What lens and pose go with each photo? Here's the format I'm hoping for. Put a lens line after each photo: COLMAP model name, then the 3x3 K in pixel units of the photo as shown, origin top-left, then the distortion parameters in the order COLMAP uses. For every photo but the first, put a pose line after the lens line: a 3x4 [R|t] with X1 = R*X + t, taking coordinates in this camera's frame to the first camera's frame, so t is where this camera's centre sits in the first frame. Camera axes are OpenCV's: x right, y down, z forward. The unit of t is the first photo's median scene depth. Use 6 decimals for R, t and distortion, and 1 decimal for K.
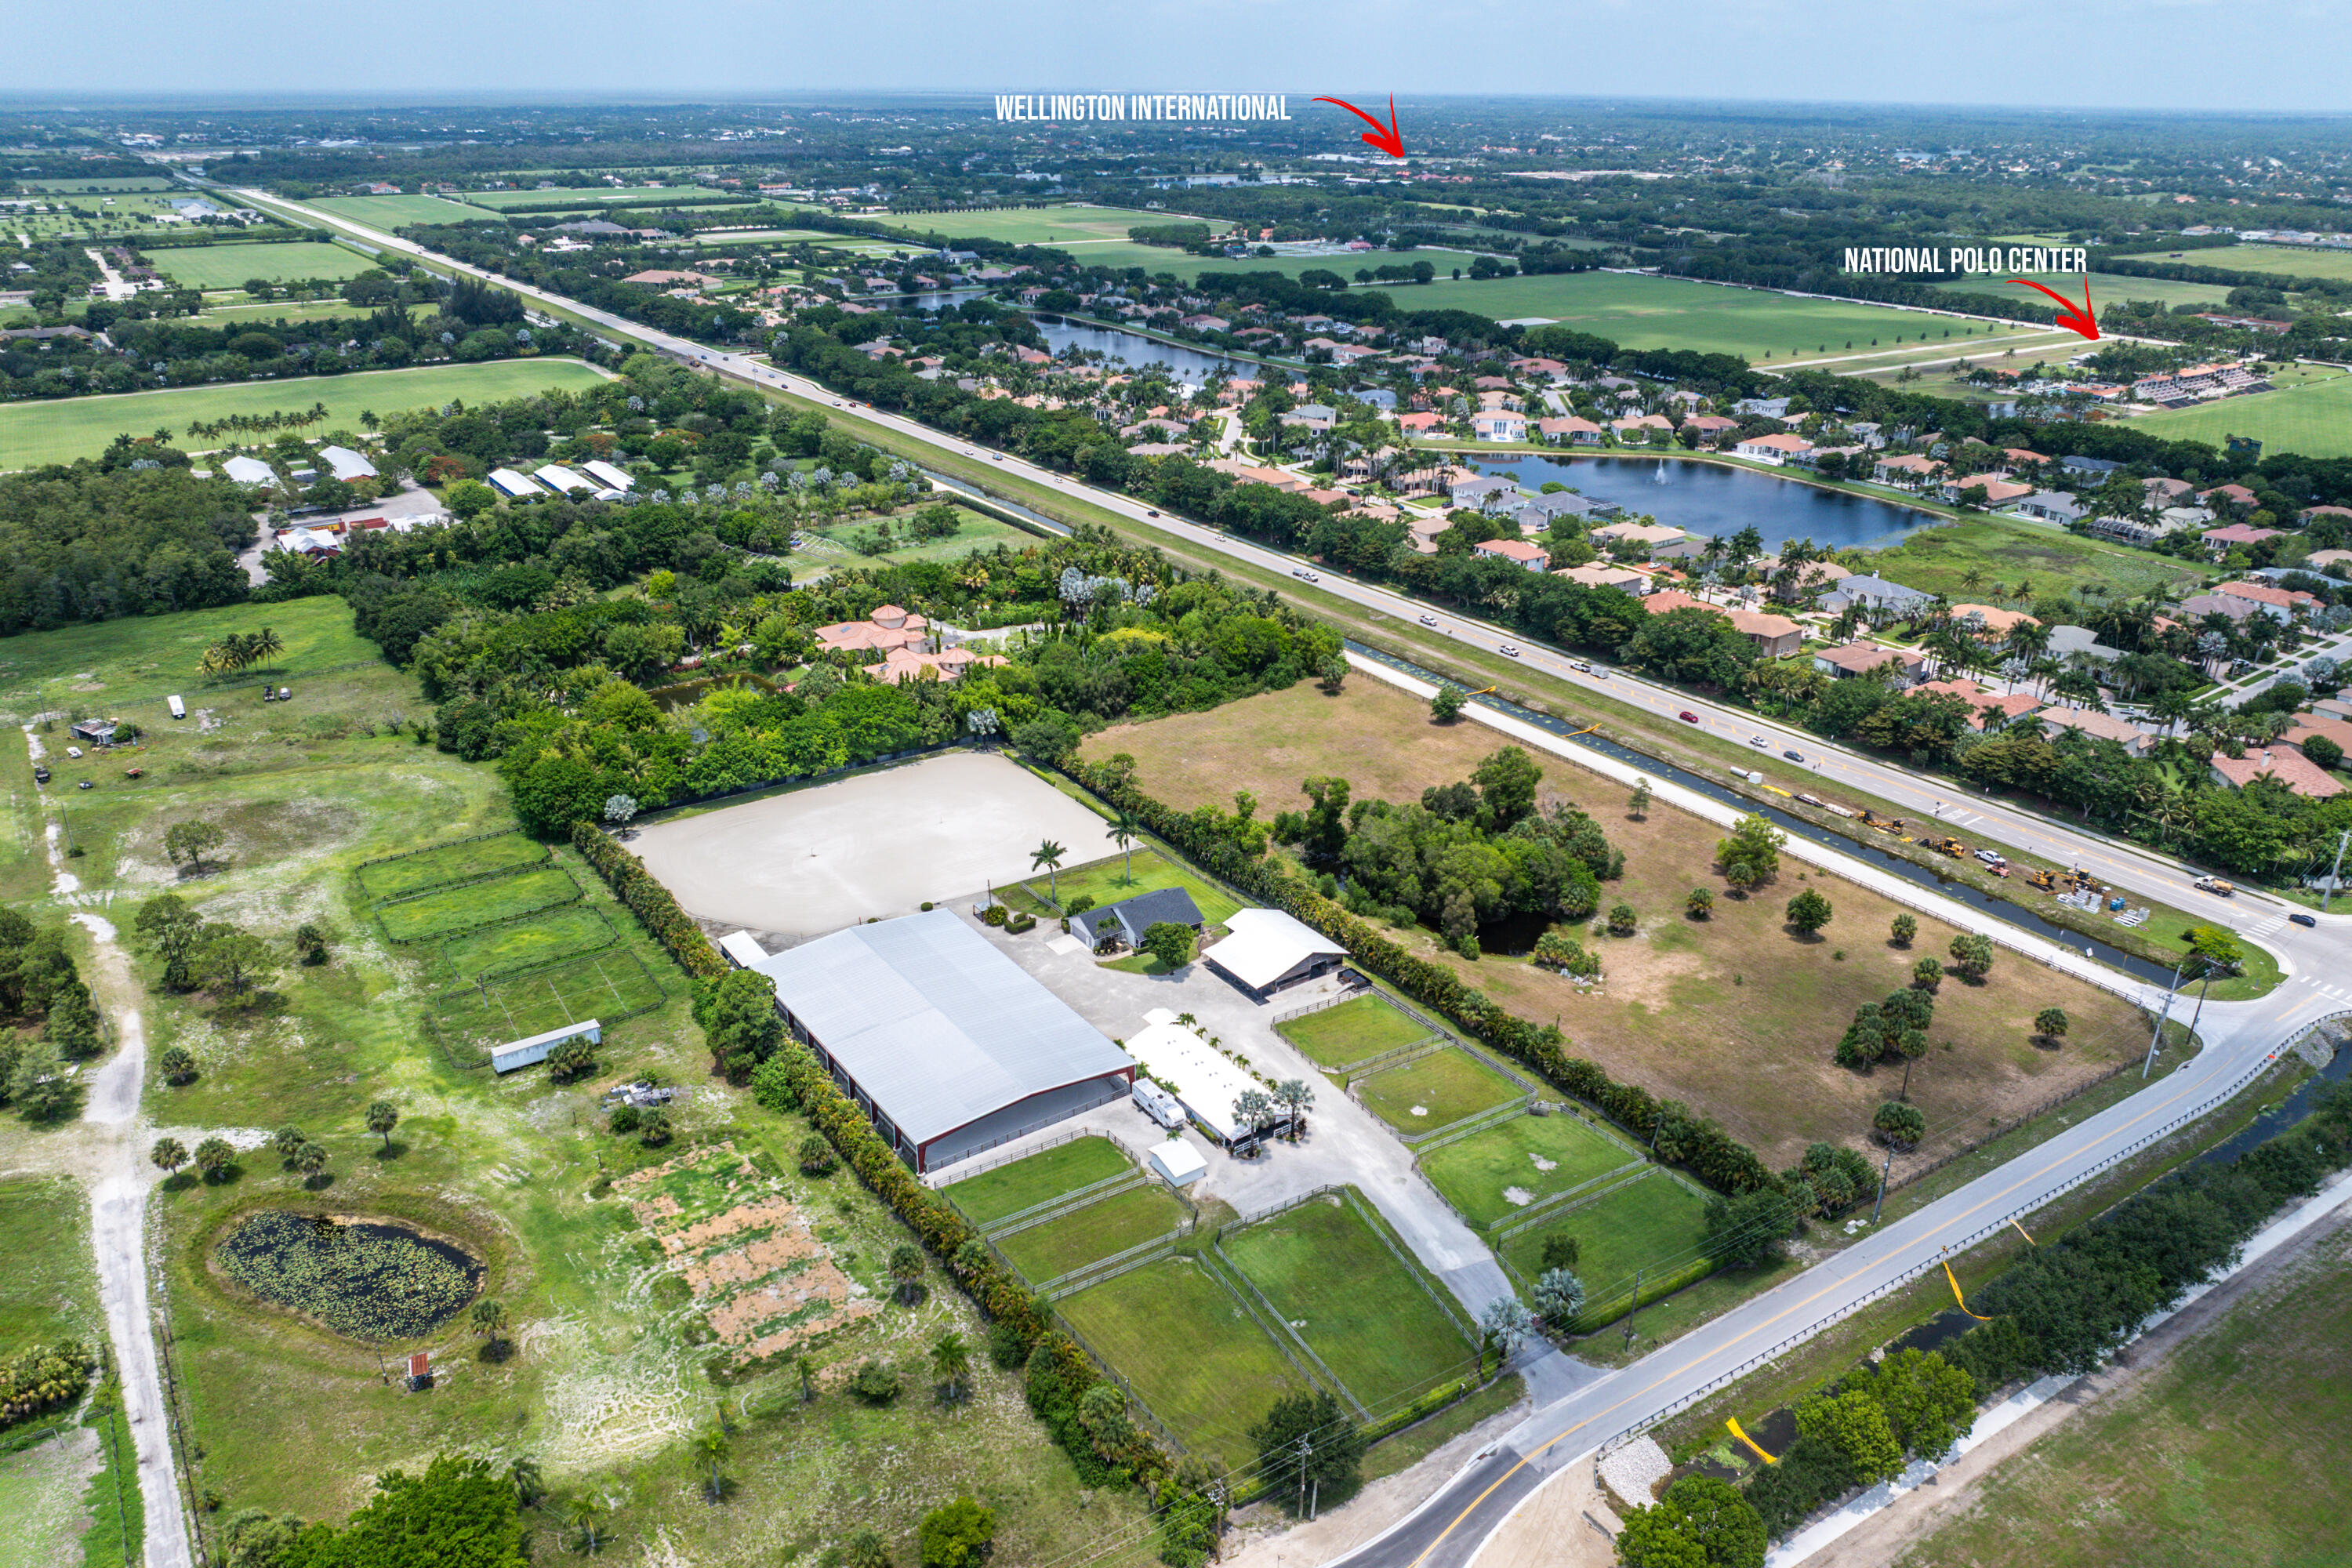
lens RADIAL K [[1675.7, 0, 1176.0], [0, 1675.7, 784.0], [0, 0, 1]] dist [-0.026427, -0.002384]
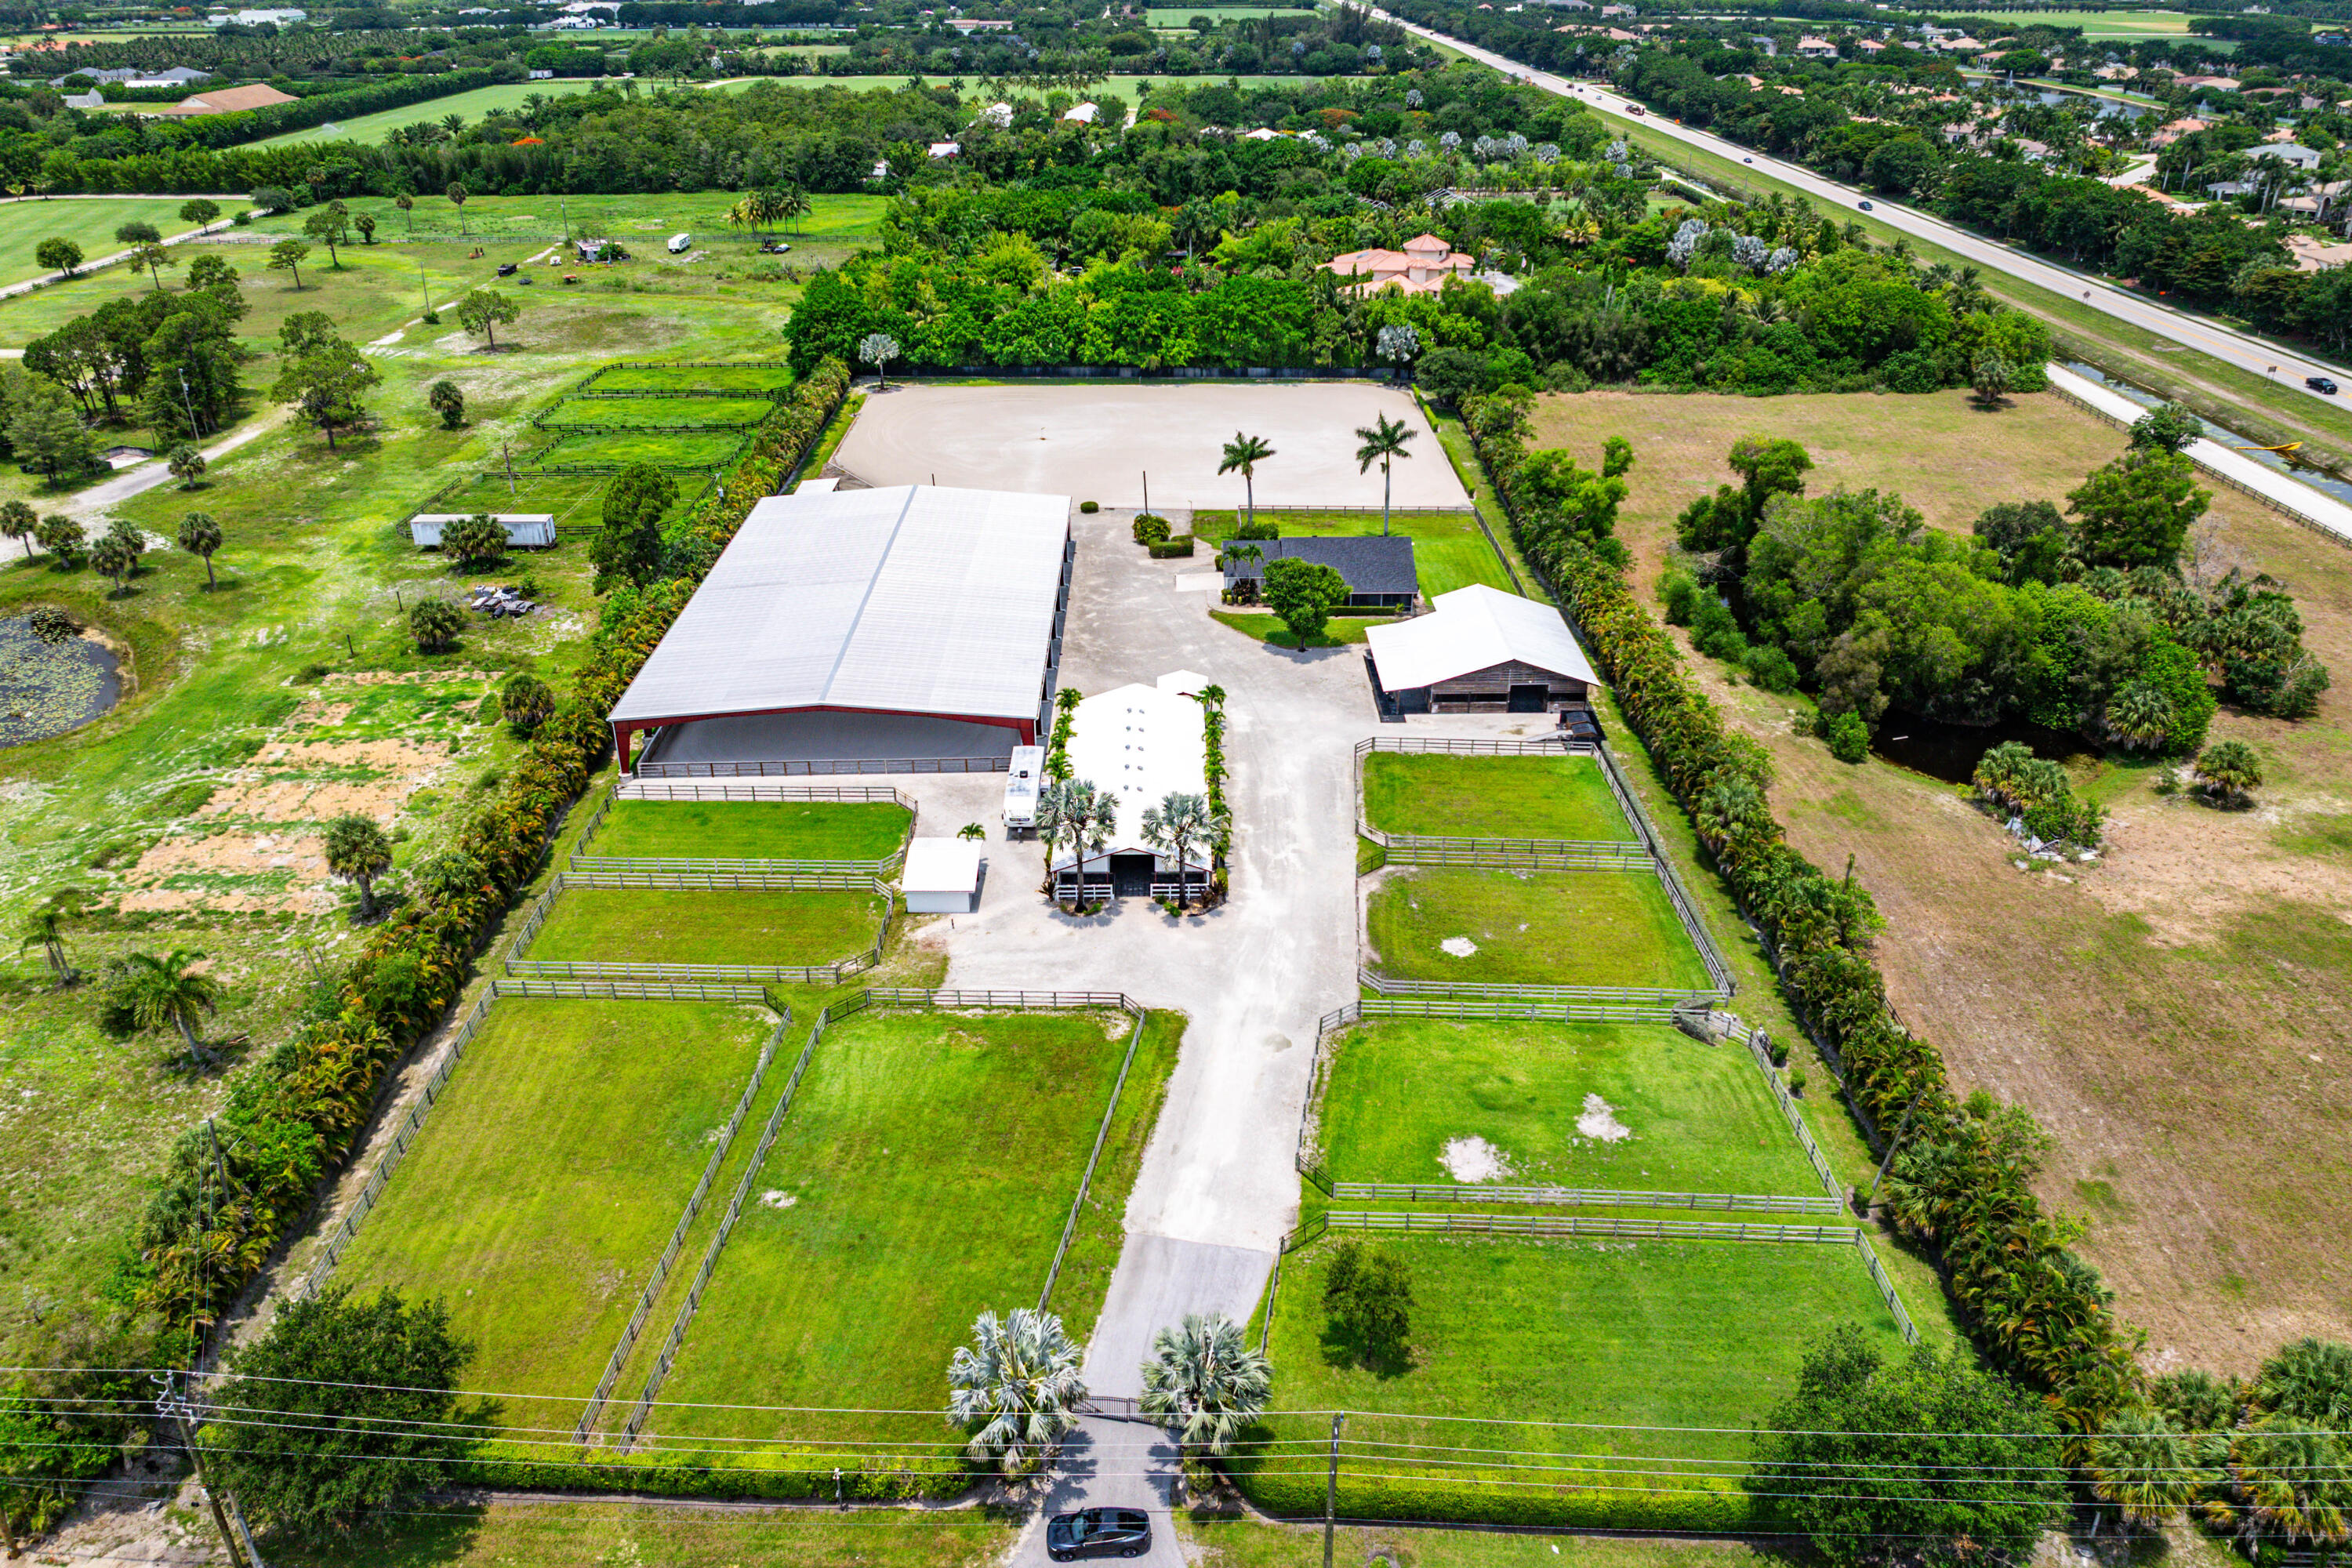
lens RADIAL K [[1643.8, 0, 1177.2], [0, 1643.8, 740.6], [0, 0, 1]] dist [-0.027527, 0.000141]
pose [[0.824863, 0.243093, -0.510399, 0.265332], [-0.214752, 0.969889, 0.114876, 0.086356], [0.522956, 0.014852, 0.852230, 0.474712]]
